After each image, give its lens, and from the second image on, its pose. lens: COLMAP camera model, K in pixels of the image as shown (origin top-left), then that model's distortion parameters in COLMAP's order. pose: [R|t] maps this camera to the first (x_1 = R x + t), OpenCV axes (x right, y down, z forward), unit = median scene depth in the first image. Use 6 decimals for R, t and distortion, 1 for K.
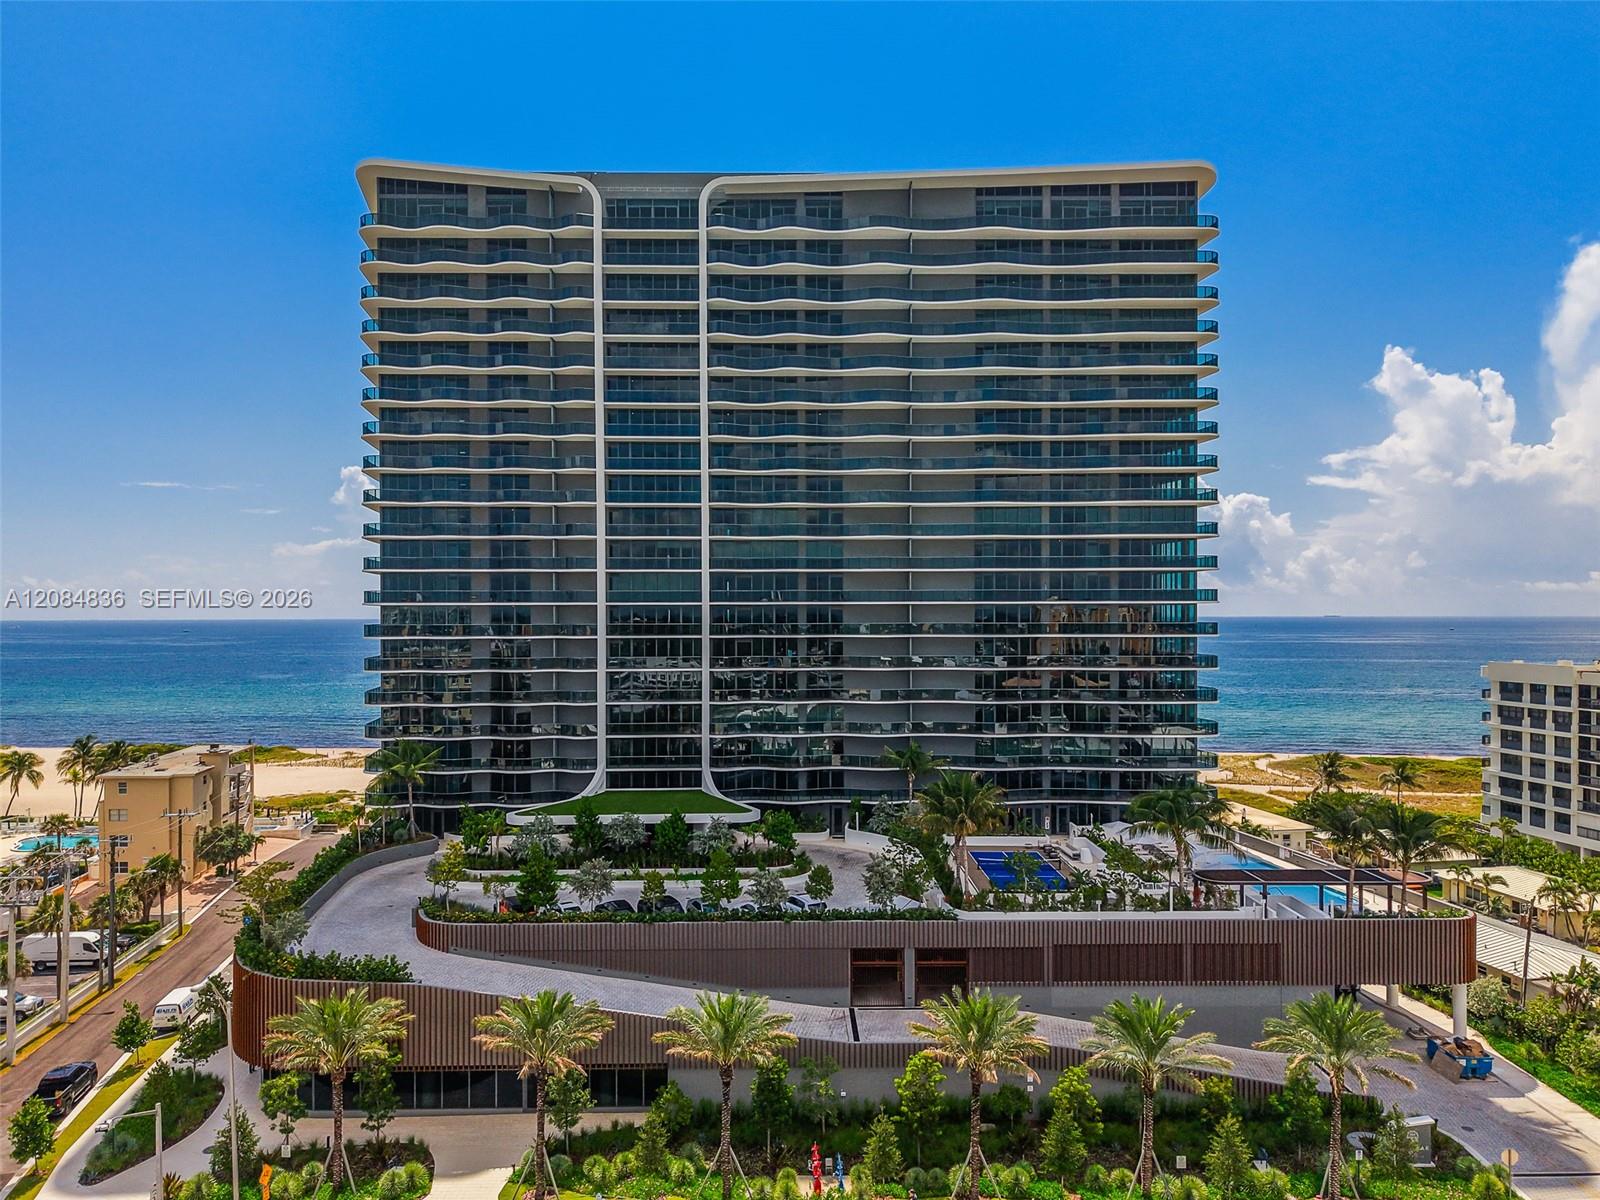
lens RADIAL K [[1077.7, 0, 785.5], [0, 1077.7, 614.5], [0, 0, 1]] dist [0.009155, -0.008478]
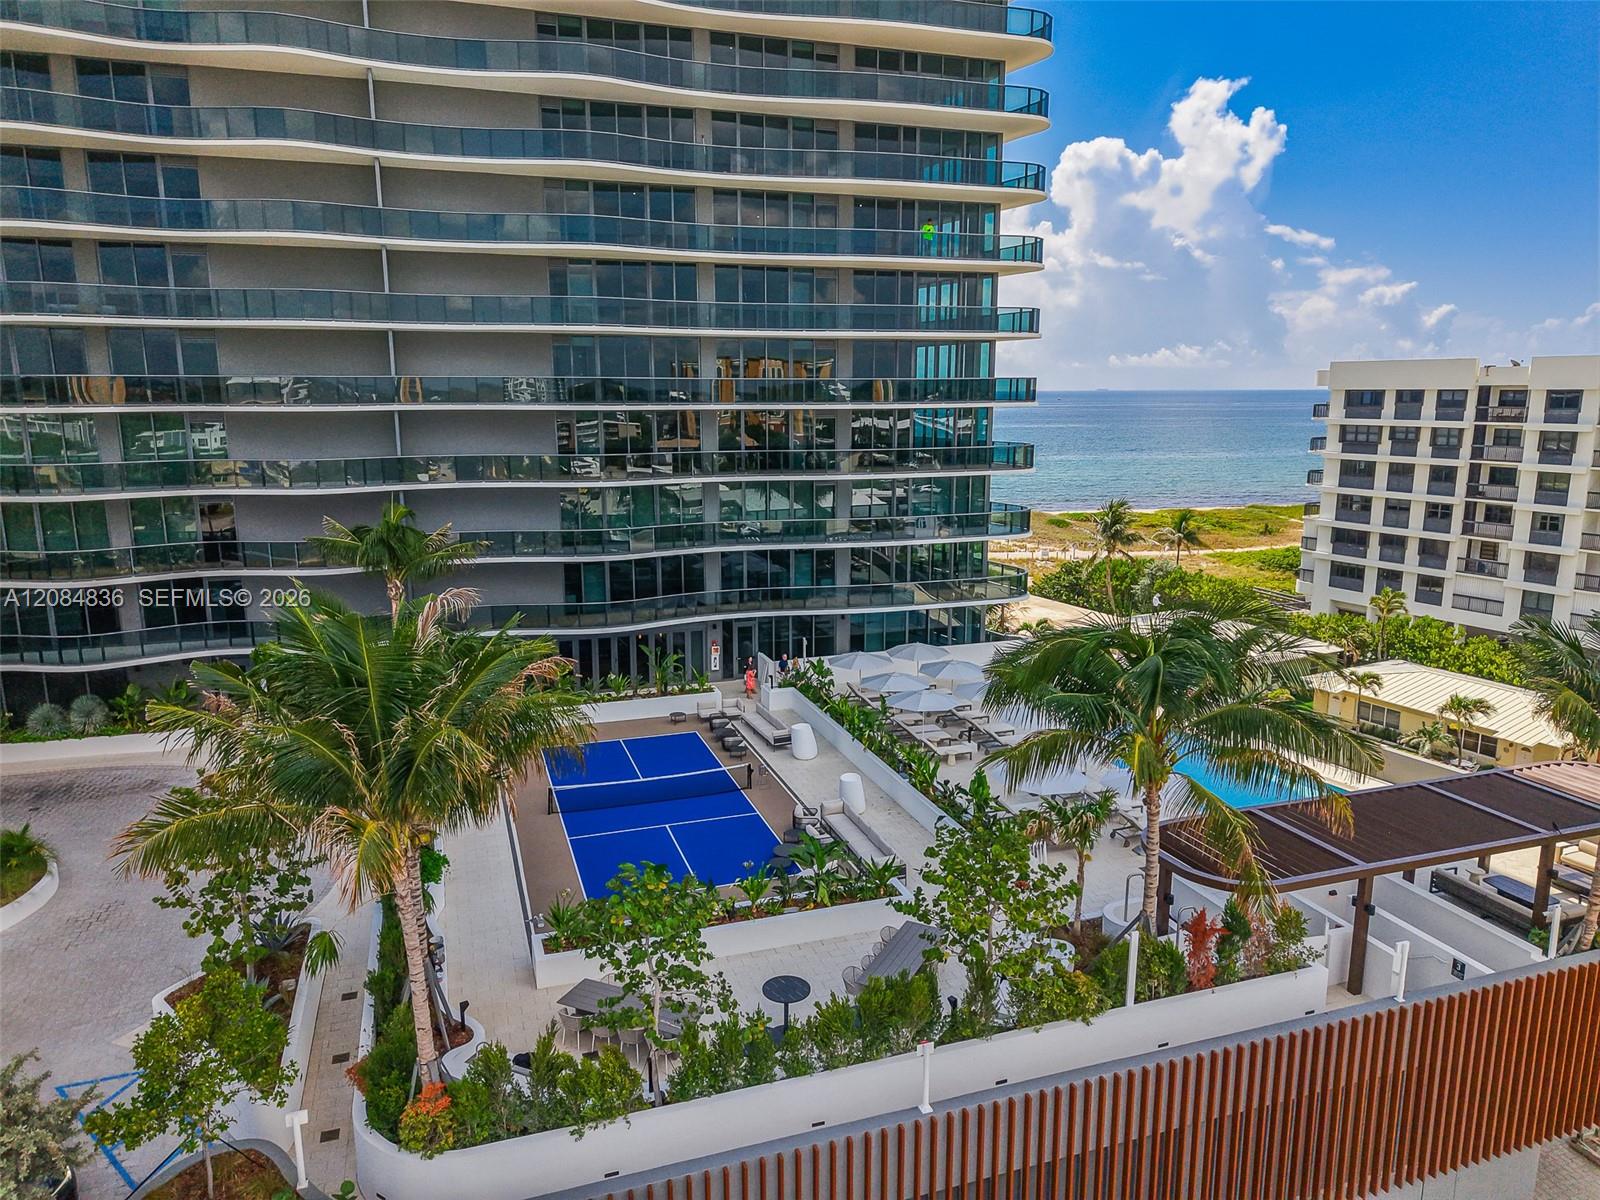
lens RADIAL K [[1077.7, 0, 790.6], [0, 1077.7, 590.3], [0, 0, 1]] dist [0.009155, -0.008478]
pose [[0.948639, -0.059493, 0.310716, 0.110589], [0.001629, 0.983064, 0.183256, 0.064396], [-0.316357, -0.173338, 0.932670, 0.476897]]
